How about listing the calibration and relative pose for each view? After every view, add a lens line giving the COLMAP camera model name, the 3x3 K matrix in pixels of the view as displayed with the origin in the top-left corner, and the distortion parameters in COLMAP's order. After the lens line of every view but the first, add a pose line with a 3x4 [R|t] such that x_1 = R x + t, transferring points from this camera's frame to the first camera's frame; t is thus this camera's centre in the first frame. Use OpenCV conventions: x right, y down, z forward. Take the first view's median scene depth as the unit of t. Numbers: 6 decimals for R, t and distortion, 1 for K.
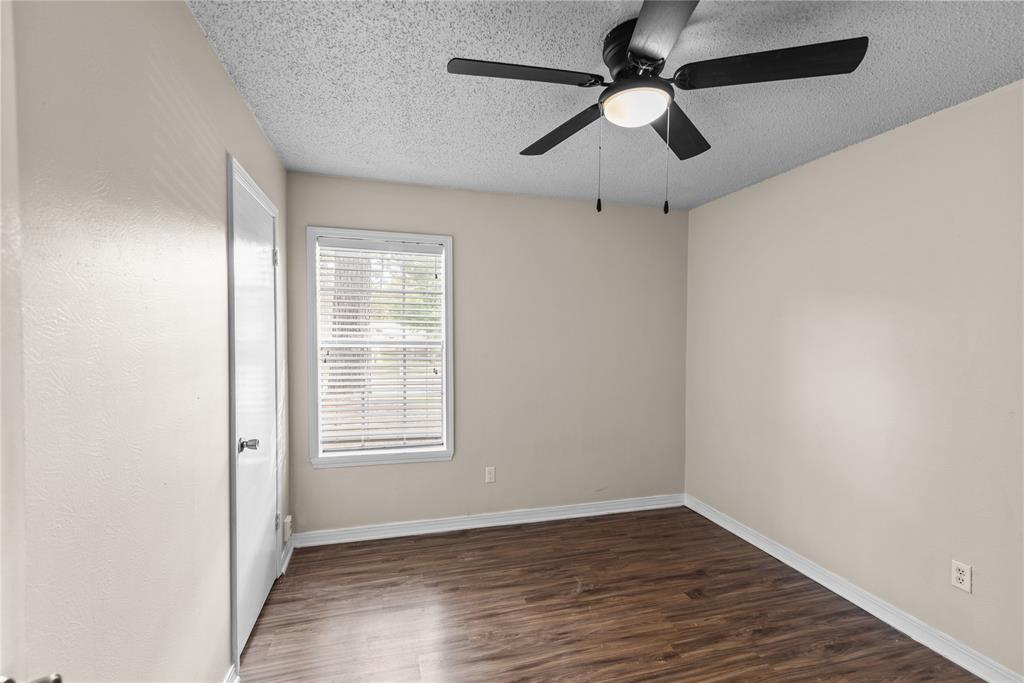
lens RADIAL K [[467.7, 0, 510.8], [0, 467.7, 341.5], [0, 0, 1]] dist [0.021821, -0.000072]
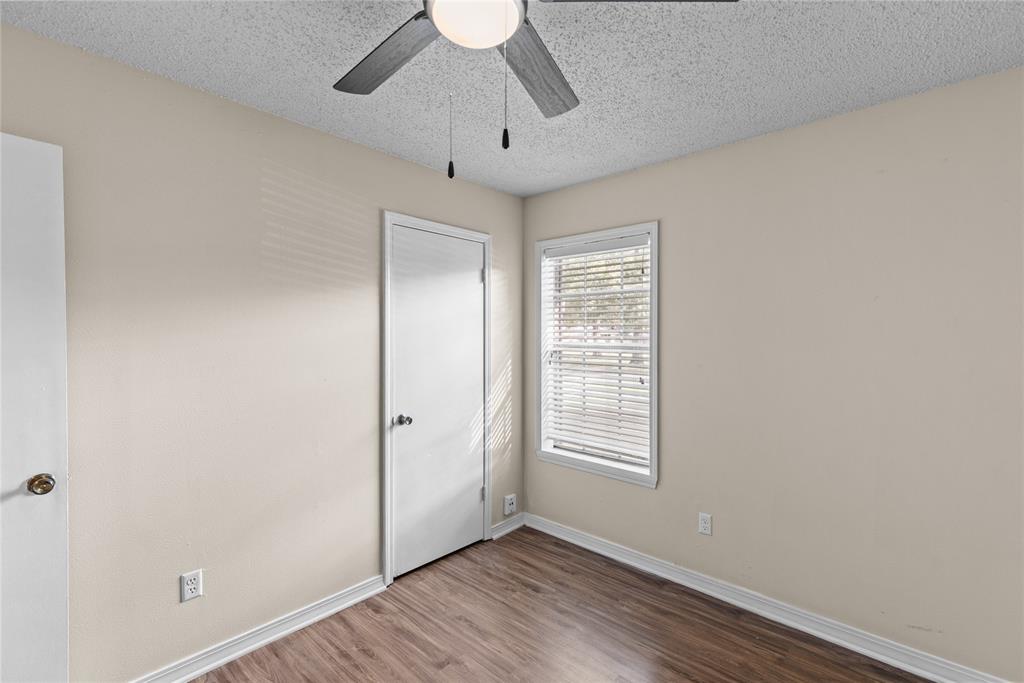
lens RADIAL K [[467.7, 0, 510.8], [0, 467.7, 339.1], [0, 0, 1]] dist [0.021821, -0.000072]
pose [[0.522613, 0.003273, -0.852564, 0.485145], [-0.015061, 0.999872, -0.005394, -0.005482], [0.852437, 0.015659, 0.522595, 0.365048]]
